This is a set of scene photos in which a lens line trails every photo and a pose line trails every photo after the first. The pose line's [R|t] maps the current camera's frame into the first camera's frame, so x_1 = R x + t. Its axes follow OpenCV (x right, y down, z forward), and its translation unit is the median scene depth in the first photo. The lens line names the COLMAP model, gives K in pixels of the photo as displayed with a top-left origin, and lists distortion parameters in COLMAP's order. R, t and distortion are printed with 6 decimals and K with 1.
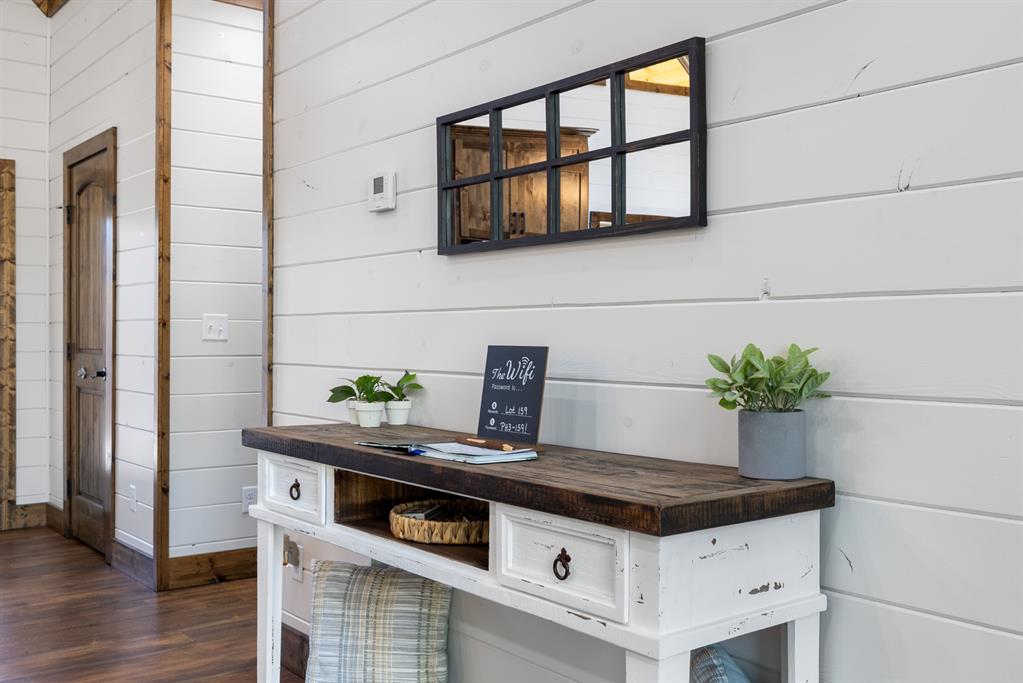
lens RADIAL K [[1000.4, 0, 511.5], [0, 1000.4, 341.5], [0, 0, 1]] dist [0.001483, 0.000772]
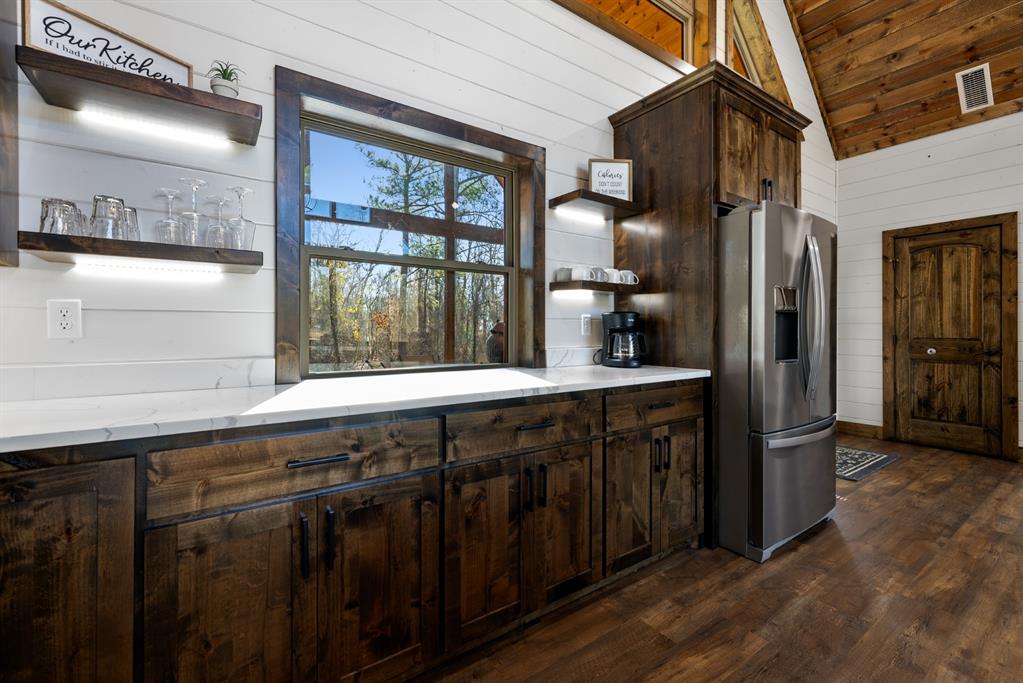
lens RADIAL K [[433.5, 0, 507.2], [0, 433.5, 329.5], [0, 0, 1]] dist [0.001942, 0.000345]
pose [[0.997705, -0.002003, -0.067682, -2.830404], [0.001528, 0.999974, -0.007068, -0.009661], [0.067694, 0.006948, 0.997682, 0.398831]]
